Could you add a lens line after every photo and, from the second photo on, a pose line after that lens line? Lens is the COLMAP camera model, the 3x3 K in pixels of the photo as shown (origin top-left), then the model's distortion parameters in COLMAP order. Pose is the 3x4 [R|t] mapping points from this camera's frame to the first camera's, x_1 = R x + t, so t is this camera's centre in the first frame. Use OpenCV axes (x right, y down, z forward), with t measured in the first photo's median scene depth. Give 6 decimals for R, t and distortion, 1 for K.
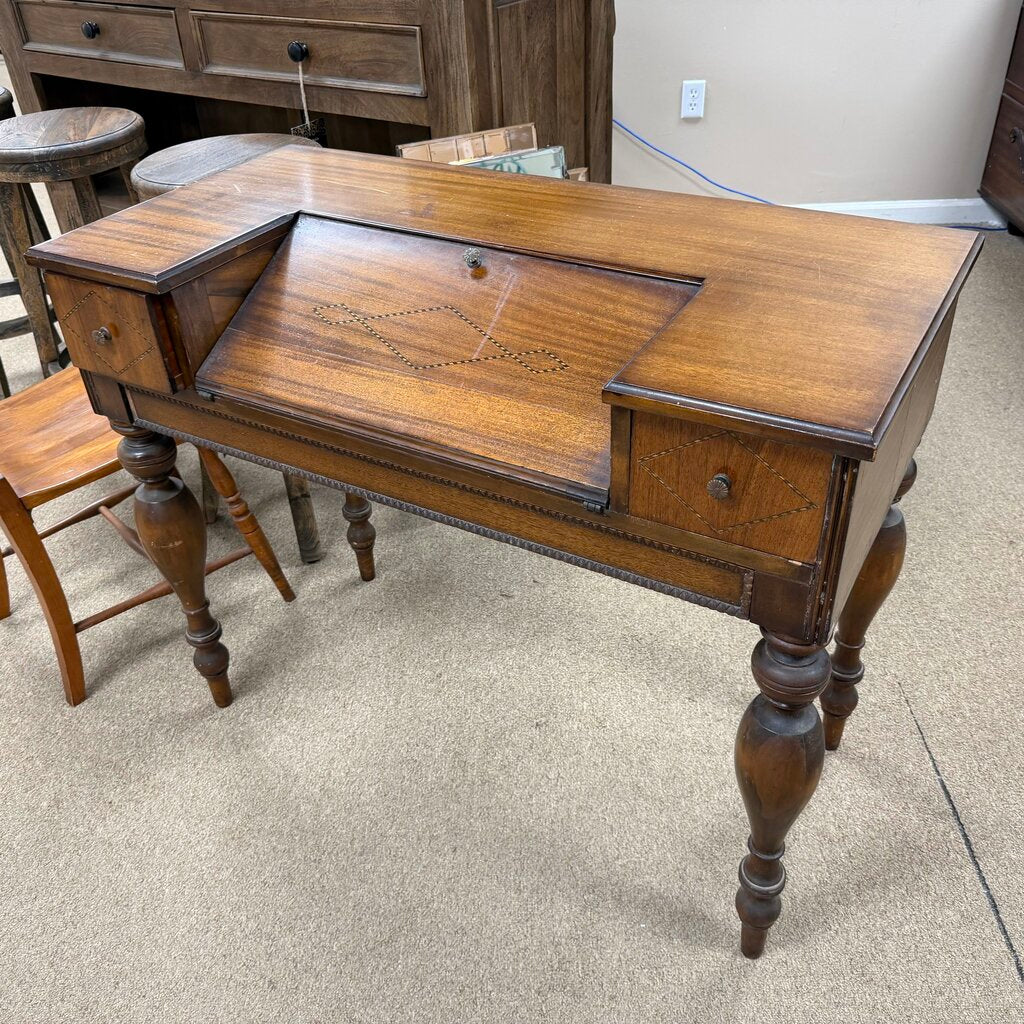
lens RADIAL K [[998.3, 0, 530.9], [0, 998.3, 511.5], [0, 0, 1]] dist [0.150668, -0.333687]
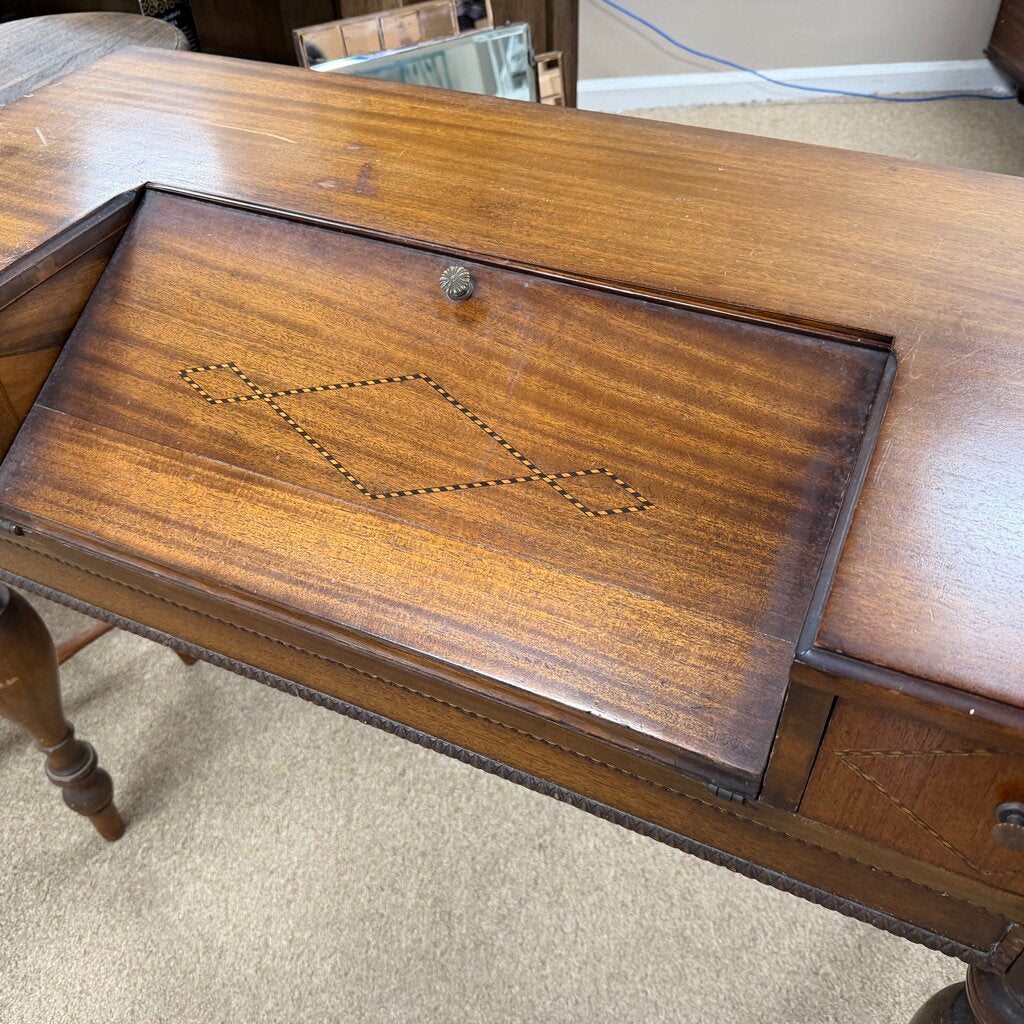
lens RADIAL K [[984.6, 0, 524.7], [0, 984.6, 503.9], [0, 0, 1]] dist [0.067632, -0.136369]
pose [[0.995557, -0.051260, 0.078980, -0.066470], [0.039019, 0.988007, 0.149398, -0.198864], [-0.085691, -0.145653, 0.985618, 0.401556]]
